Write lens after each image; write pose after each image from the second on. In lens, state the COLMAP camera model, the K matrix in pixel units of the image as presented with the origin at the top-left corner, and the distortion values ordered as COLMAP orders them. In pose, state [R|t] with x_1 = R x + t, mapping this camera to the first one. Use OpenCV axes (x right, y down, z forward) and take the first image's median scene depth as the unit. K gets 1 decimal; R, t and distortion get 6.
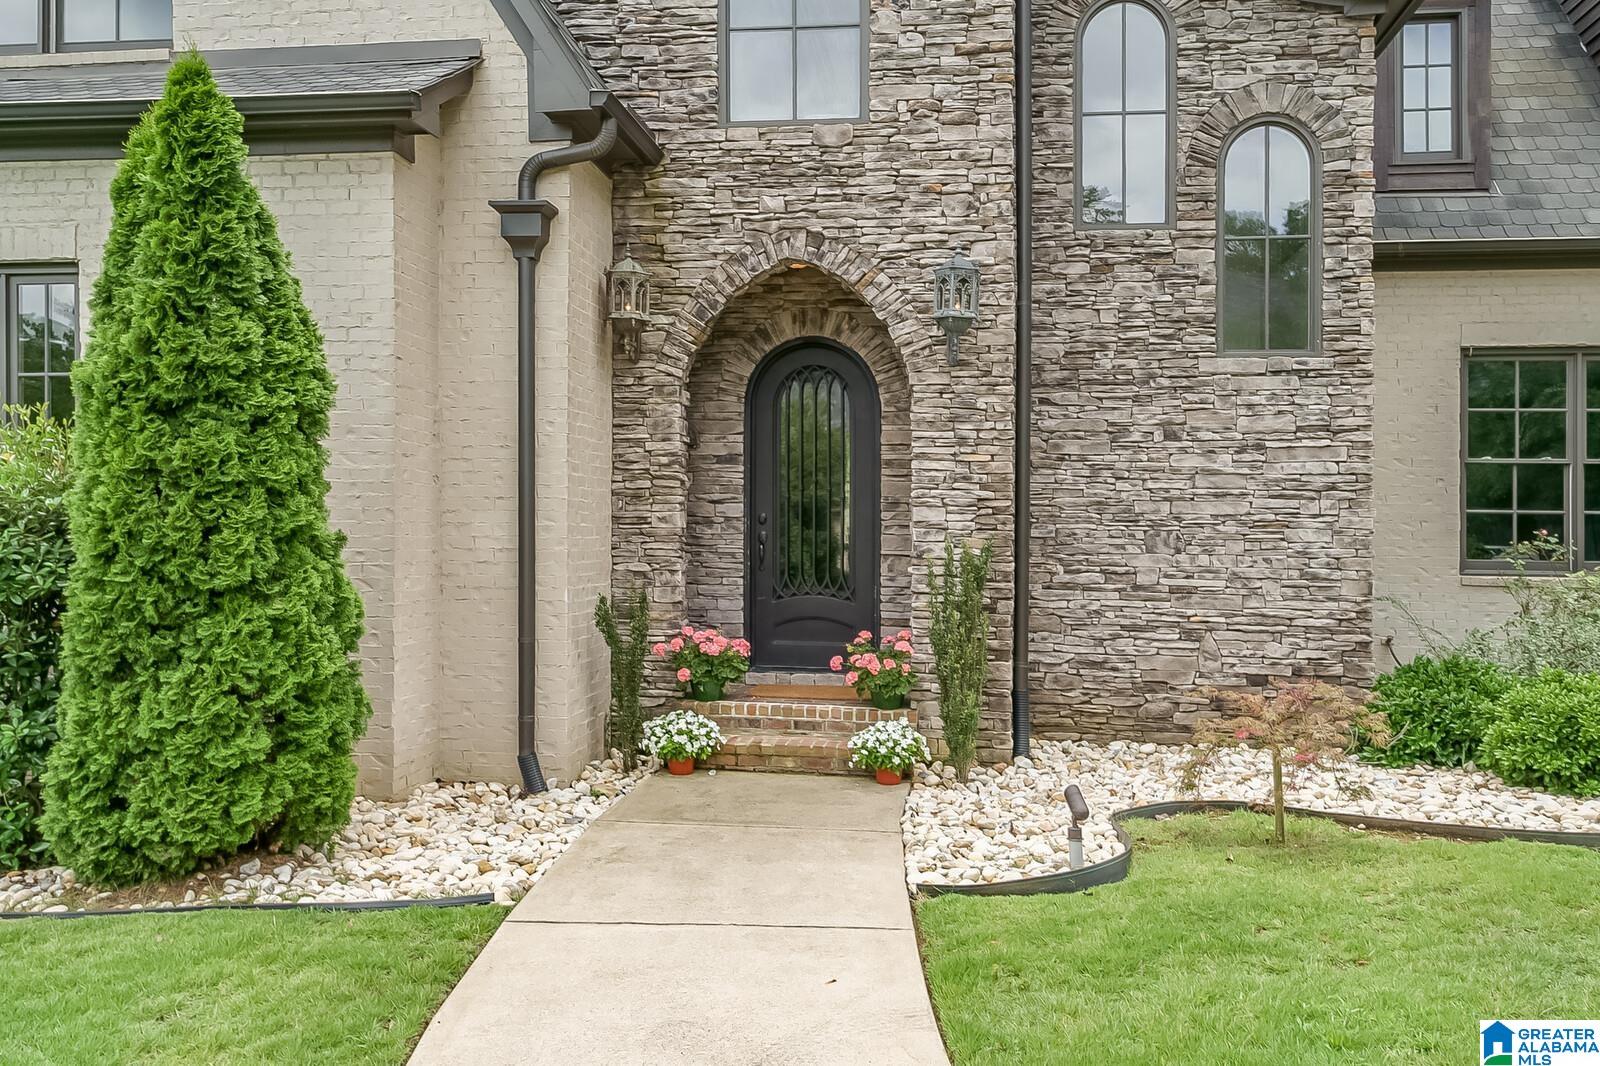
lens RADIAL K [[1337.4, 0, 799.5], [0, 1337.4, 530.3], [0, 0, 1]] dist [0.039339, 0.000386]
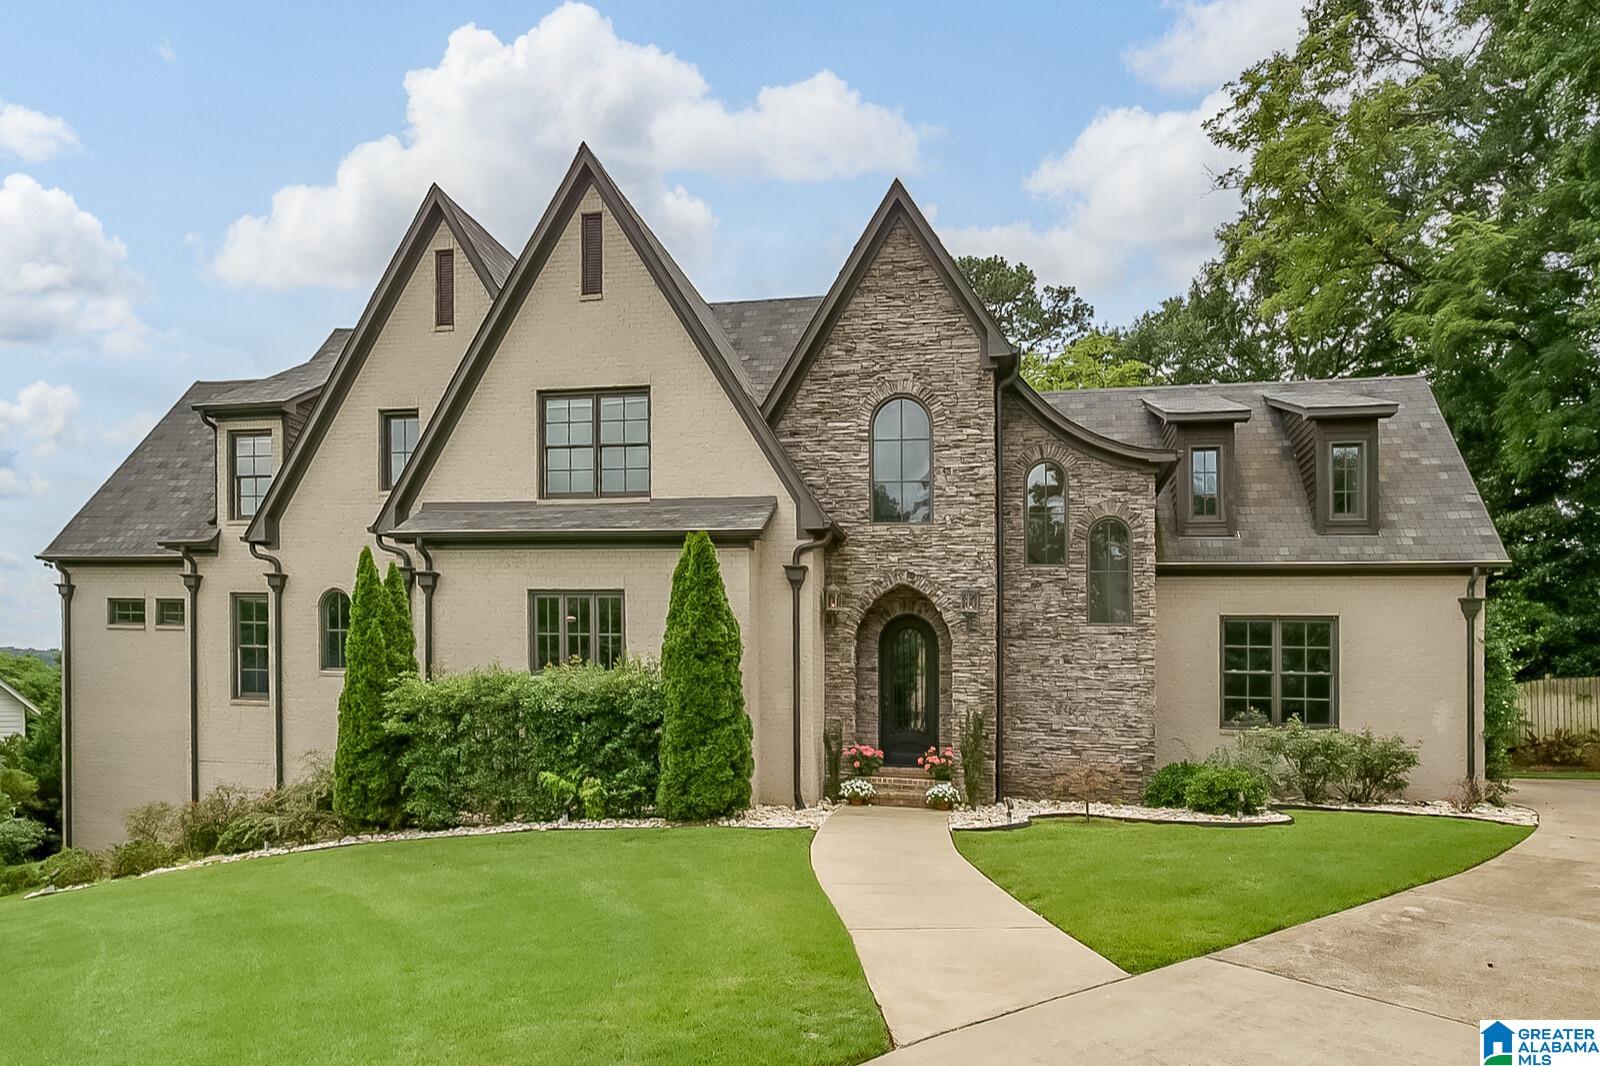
lens RADIAL K [[783.4, 0, 888.7], [0, 783.4, 504.0], [0, 0, 1]] dist [-0.005291, 0.001161]
pose [[0.999920, 0.012060, -0.003809, -0.025764], [-0.012627, 0.968976, -0.246834, 0.002270], [0.000714, 0.246862, 0.969050, -0.398524]]
